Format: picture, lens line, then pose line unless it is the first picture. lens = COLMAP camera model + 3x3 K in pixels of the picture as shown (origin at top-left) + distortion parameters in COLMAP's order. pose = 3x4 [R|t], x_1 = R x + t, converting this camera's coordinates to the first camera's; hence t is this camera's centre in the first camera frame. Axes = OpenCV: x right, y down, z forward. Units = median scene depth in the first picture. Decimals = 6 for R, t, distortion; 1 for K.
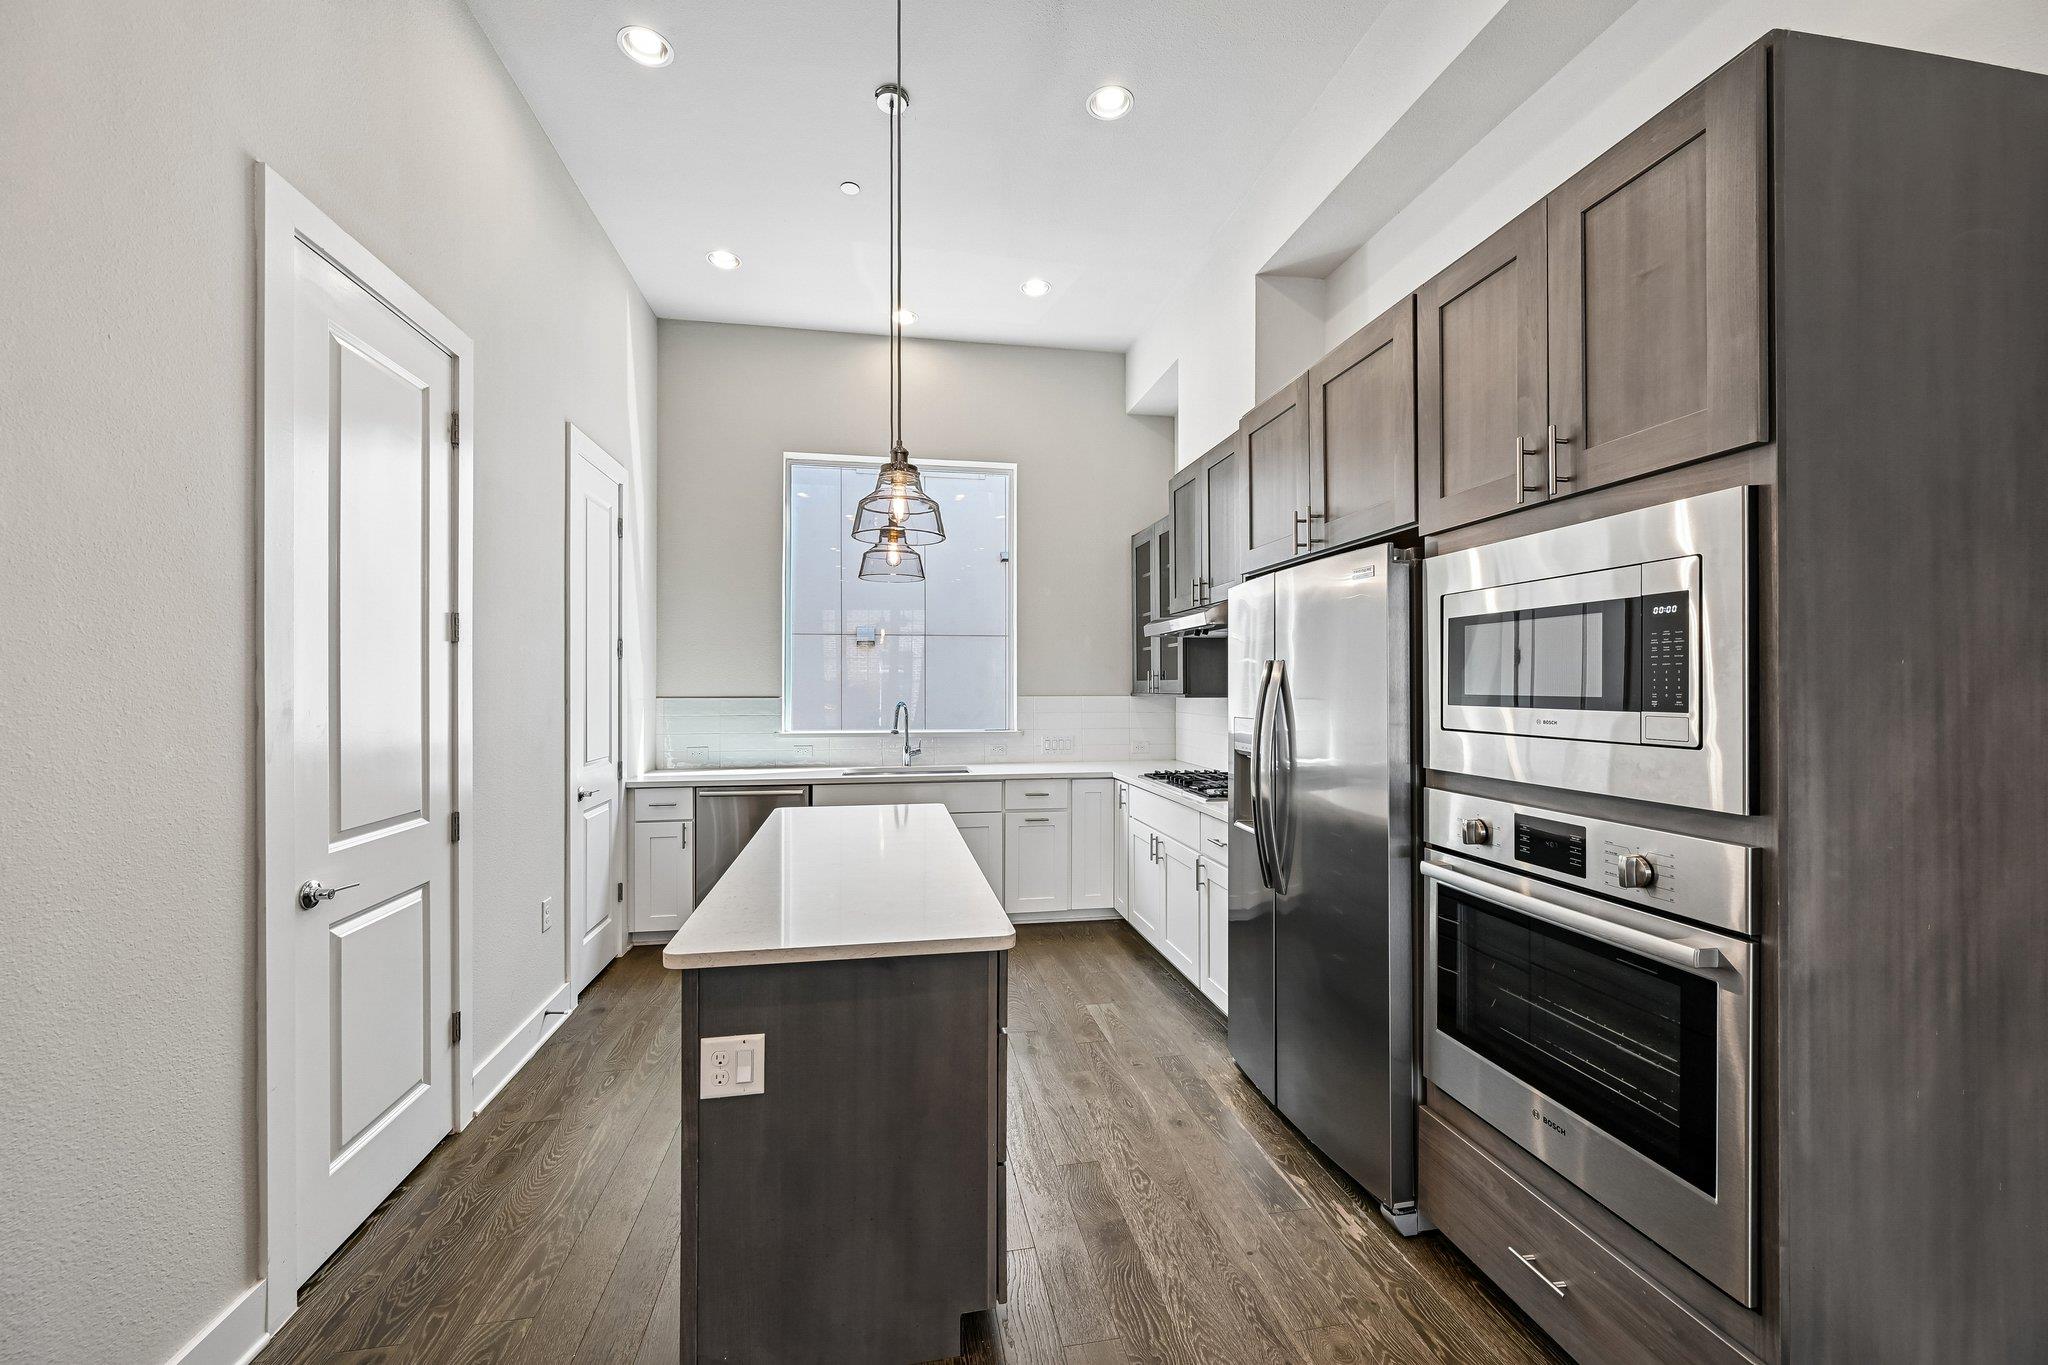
lens RADIAL K [[796.5, 0, 1036.8], [0, 796.5, 683.6], [0, 0, 1]] dist [0.006735, -0.002564]
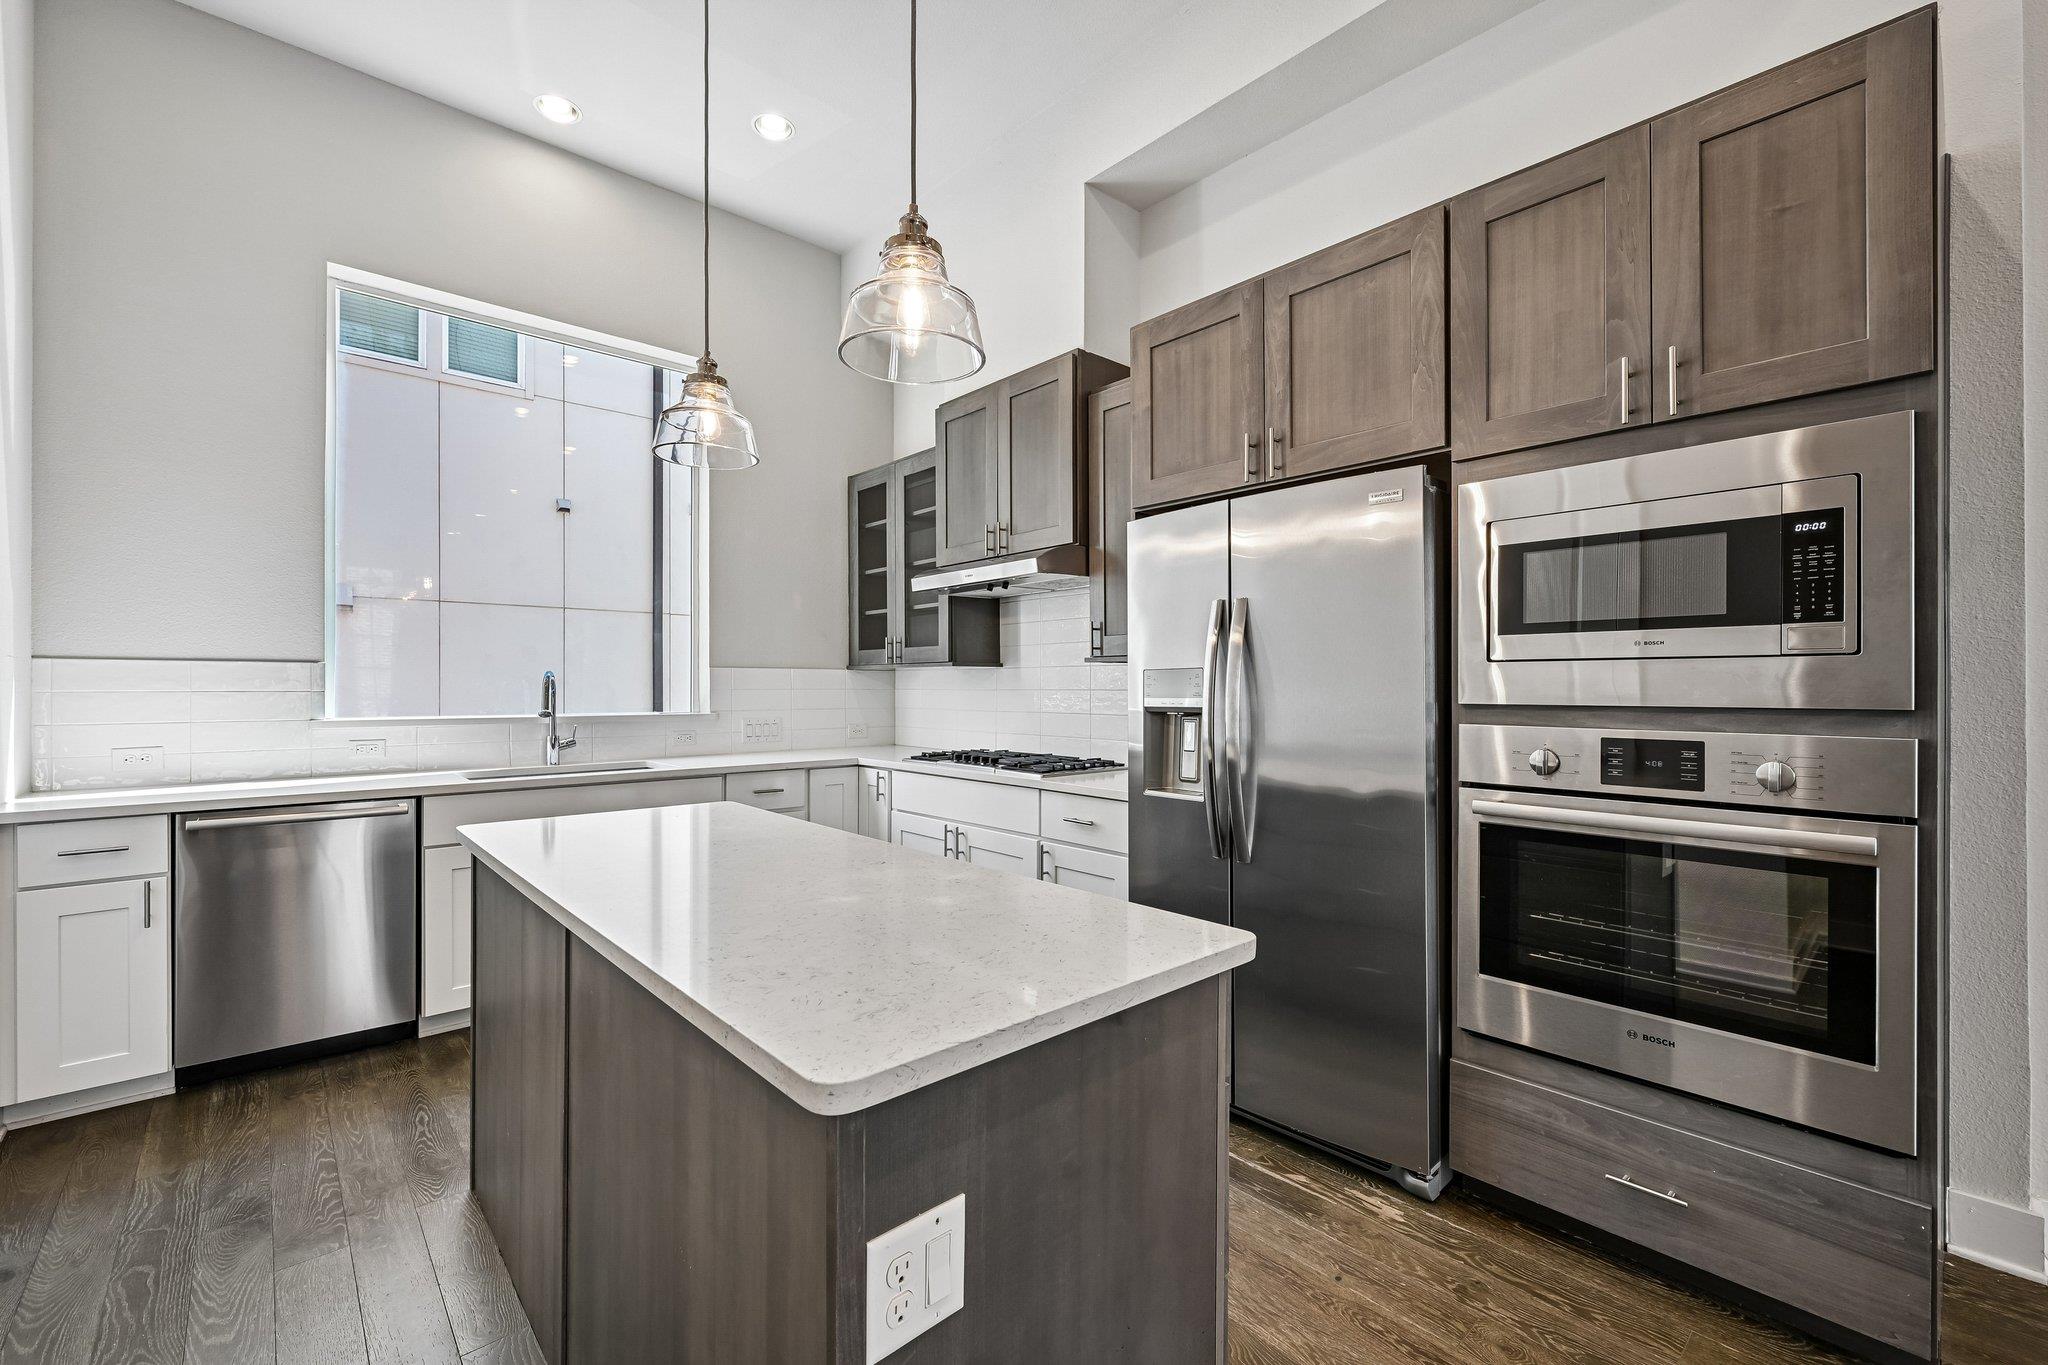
lens RADIAL K [[842.7, 0, 1024.5], [0, 842.7, 686.5], [0, 0, 1]] dist [0.003339, -0.001287]
pose [[0.853617, 0.000541, 0.520901, -0.497116], [-0.001524, 0.999998, 0.001459, 0.086576], [-0.520899, -0.002040, 0.853616, 0.421191]]
